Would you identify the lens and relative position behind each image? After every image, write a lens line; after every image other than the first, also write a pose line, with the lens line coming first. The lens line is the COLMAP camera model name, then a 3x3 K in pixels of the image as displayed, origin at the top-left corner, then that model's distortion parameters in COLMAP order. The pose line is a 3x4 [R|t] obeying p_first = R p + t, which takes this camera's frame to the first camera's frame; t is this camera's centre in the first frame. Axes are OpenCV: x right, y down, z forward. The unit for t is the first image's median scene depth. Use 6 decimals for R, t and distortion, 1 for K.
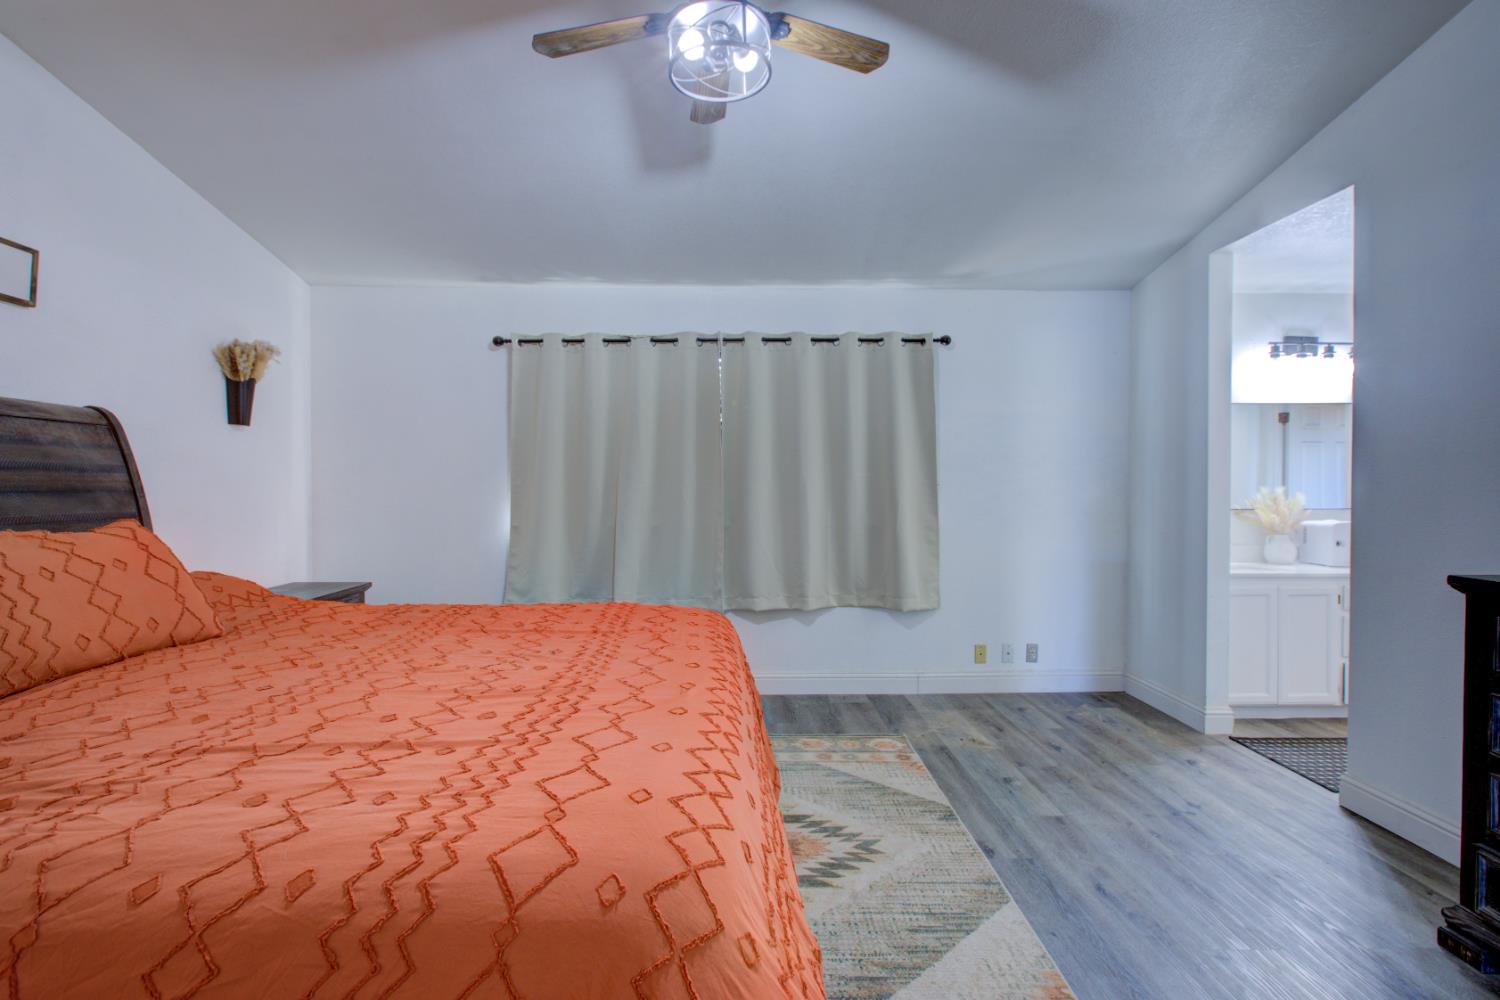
lens RADIAL K [[683.5, 0, 748.6], [0, 683.5, 496.8], [0, 0, 1]] dist [-0.014105, 0.007297]
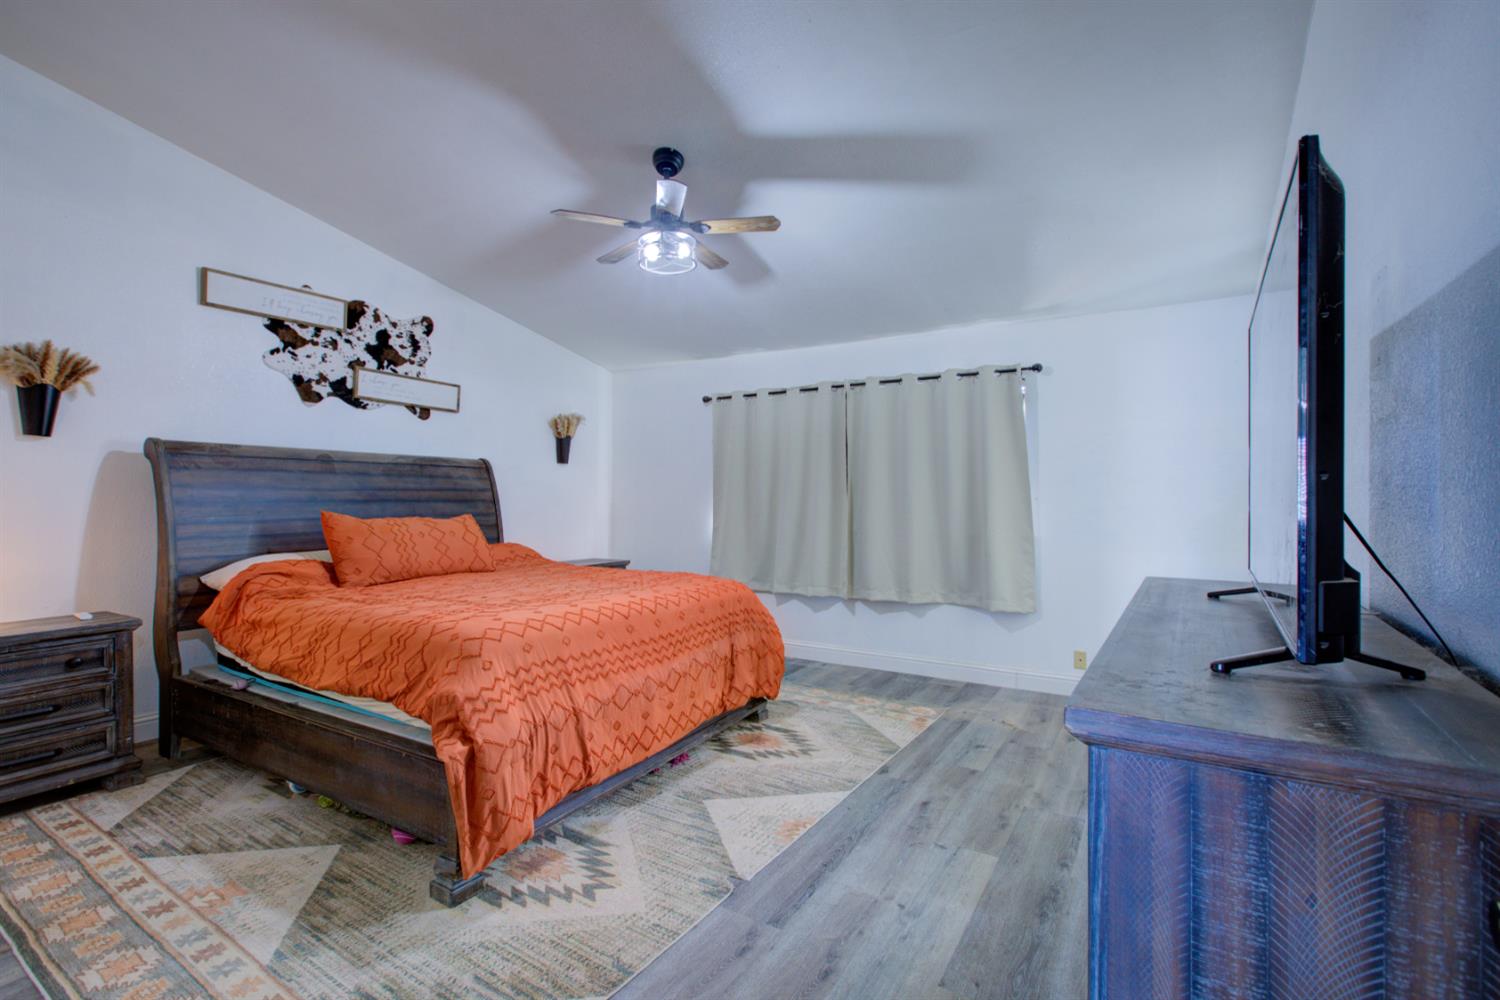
lens RADIAL K [[671.4, 0, 752.7], [0, 671.4, 502.7], [0, 0, 1]] dist [-0.002145, 0.000374]
pose [[0.846566, 0.005712, -0.532253, 0.580239], [-0.012147, 0.999889, -0.008590, 0.002935], [0.532145, 0.013738, 0.846542, -0.185557]]
